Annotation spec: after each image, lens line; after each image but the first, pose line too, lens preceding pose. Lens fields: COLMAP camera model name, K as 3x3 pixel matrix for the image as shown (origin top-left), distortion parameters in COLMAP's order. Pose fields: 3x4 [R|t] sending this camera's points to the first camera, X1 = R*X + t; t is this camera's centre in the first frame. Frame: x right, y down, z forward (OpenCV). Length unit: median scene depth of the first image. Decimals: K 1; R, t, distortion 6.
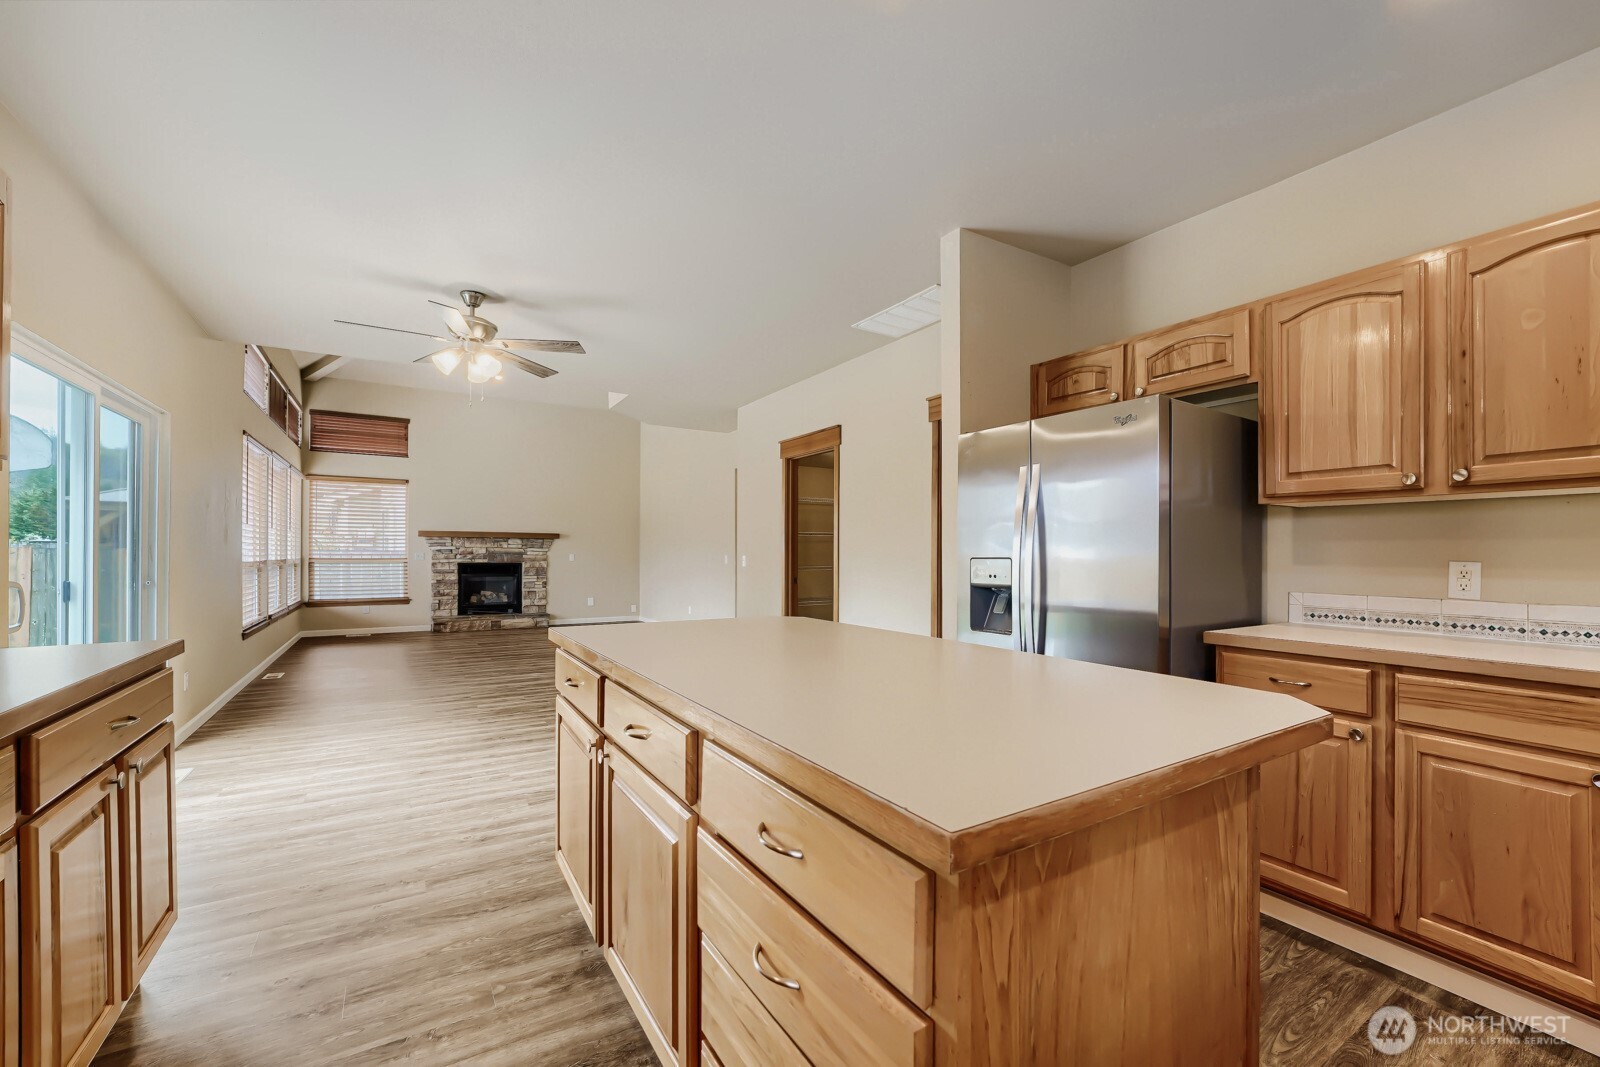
lens RADIAL K [[644.4, 0, 800.6], [0, 644.4, 539.4], [0, 0, 1]] dist [-0.014834, -0.000016]
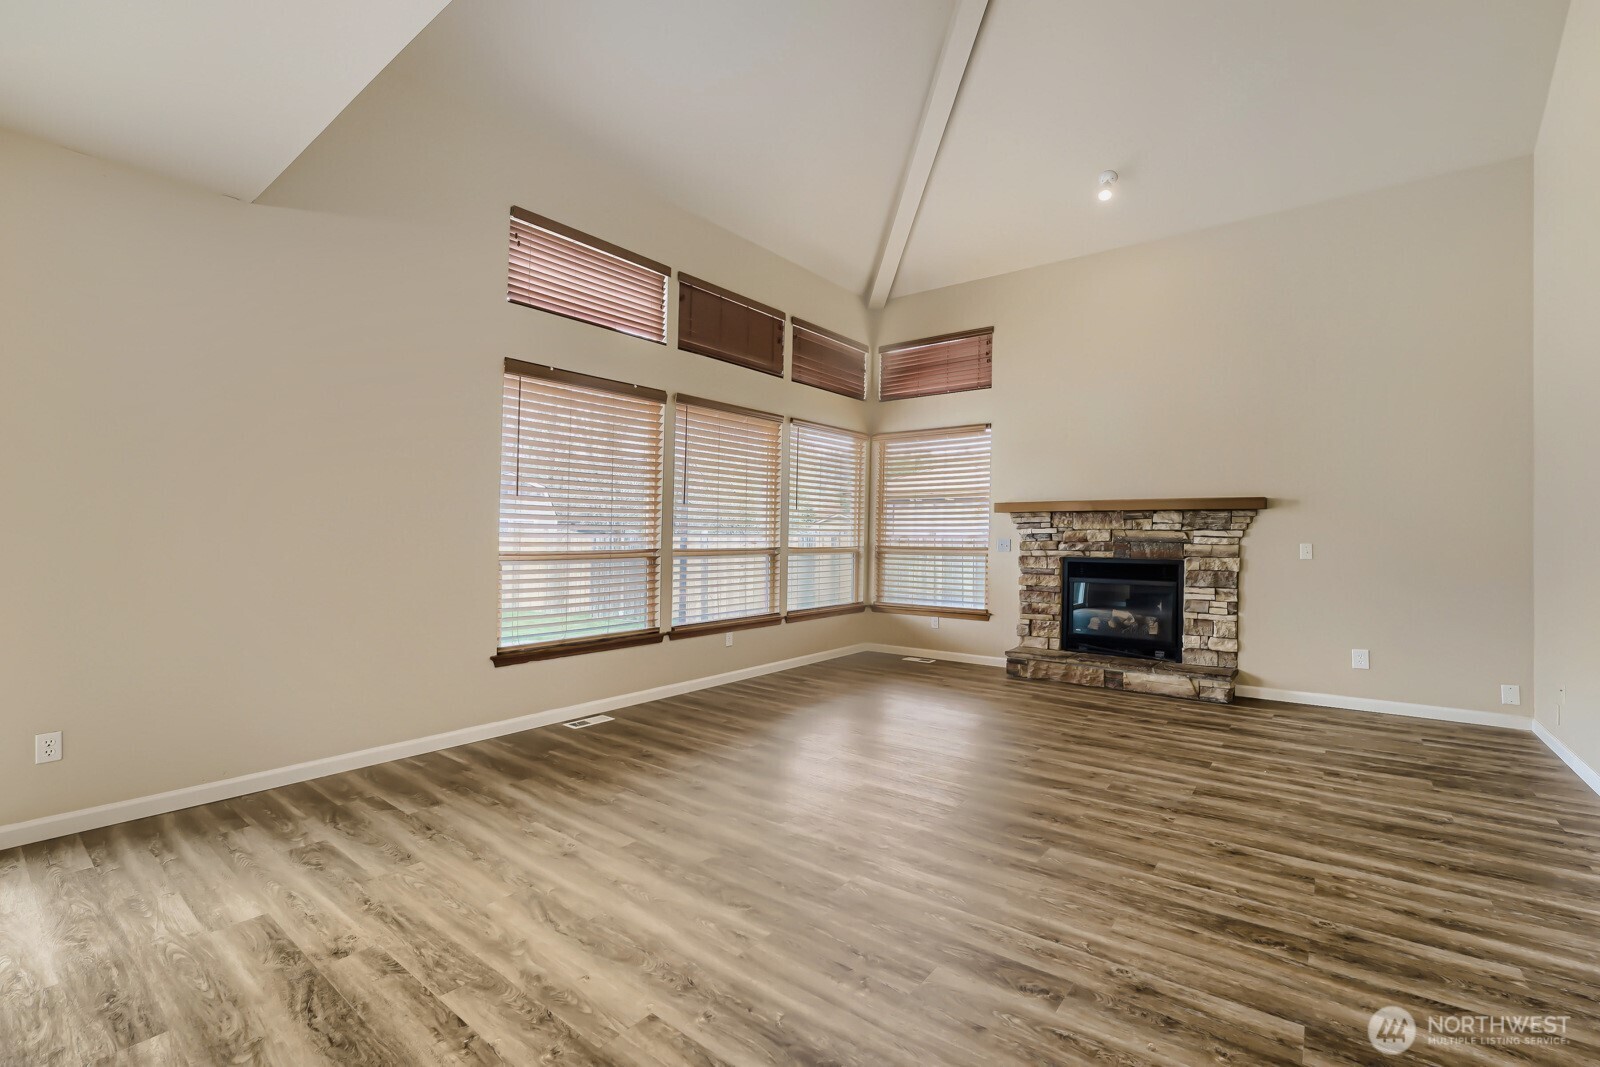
lens RADIAL K [[671.2, 0, 830.2], [0, 671.2, 532.0], [0, 0, 1]] dist [-0.013154, 0.000094]
pose [[0.351078, -0.007502, -0.936316, -0.052080], [0.014764, 0.999888, -0.002475, 0.013010], [0.936230, -0.012955, 0.351150, 0.612190]]
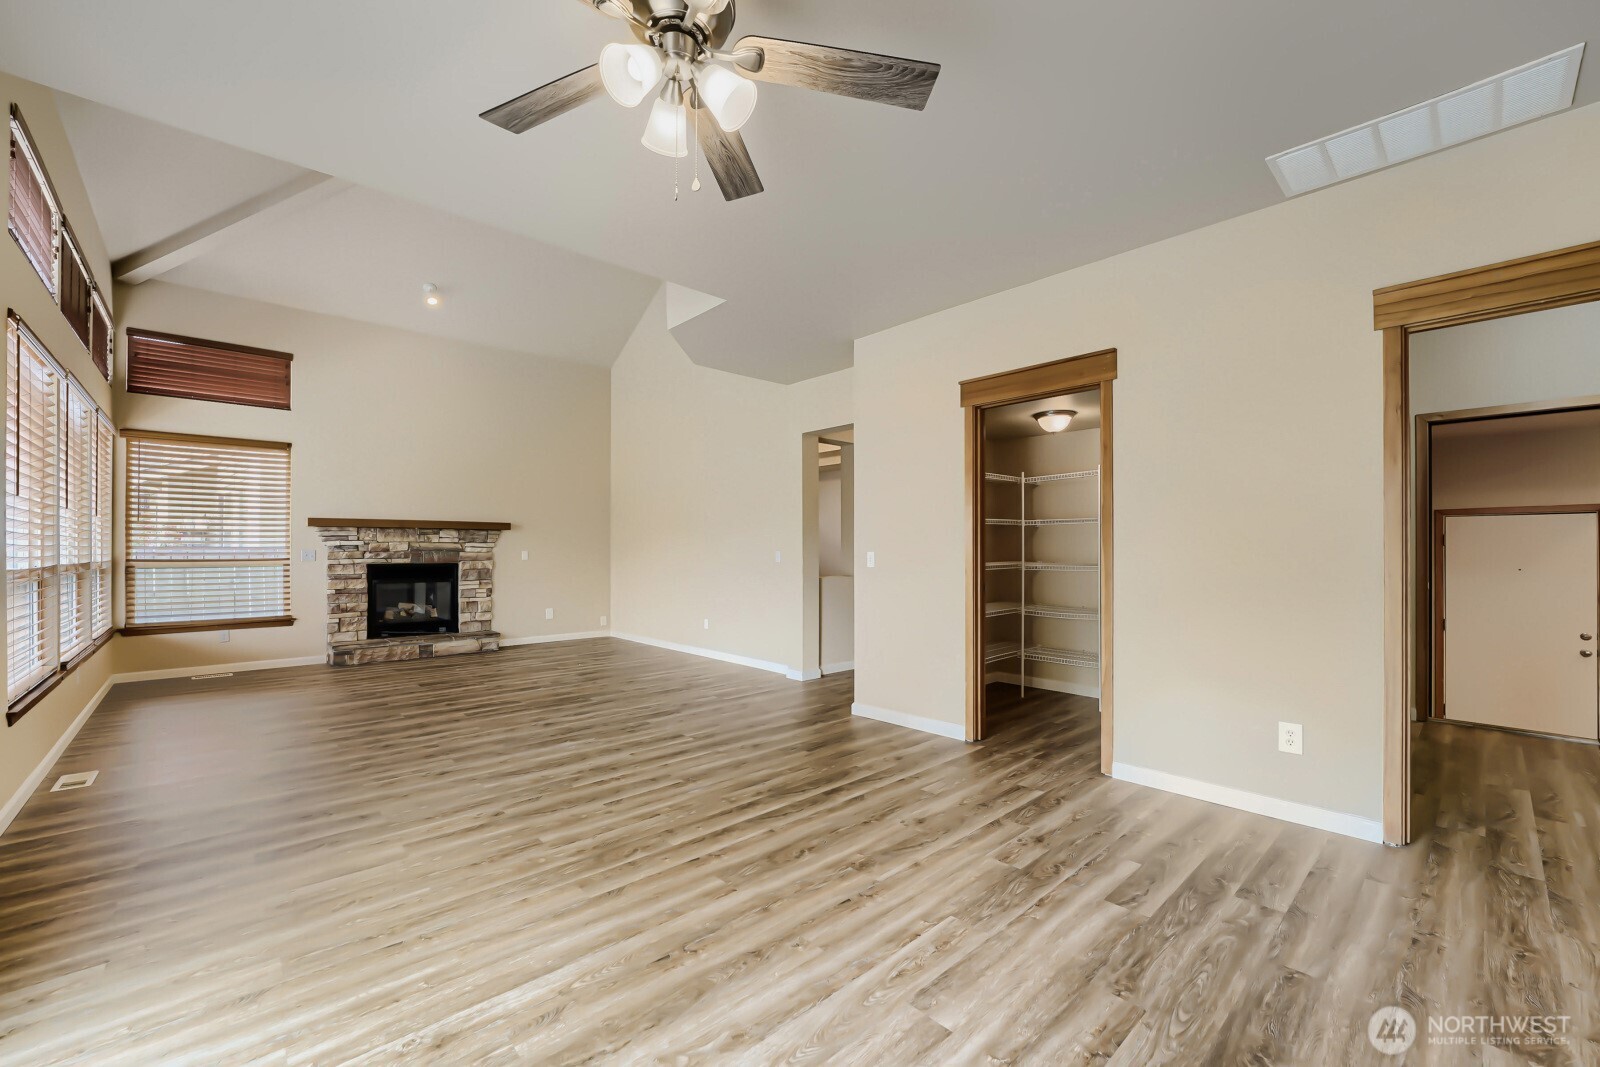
lens RADIAL K [[654.6, 0, 800.0], [0, 654.6, 533.5], [0, 0, 1]] dist [-0.015531, 0.000247]
pose [[0.984170, -0.001600, 0.177222, -0.198866], [0.001679, 0.999999, -0.000295, 0.004274], [-0.177221, 0.000588, 0.984171, 0.223114]]
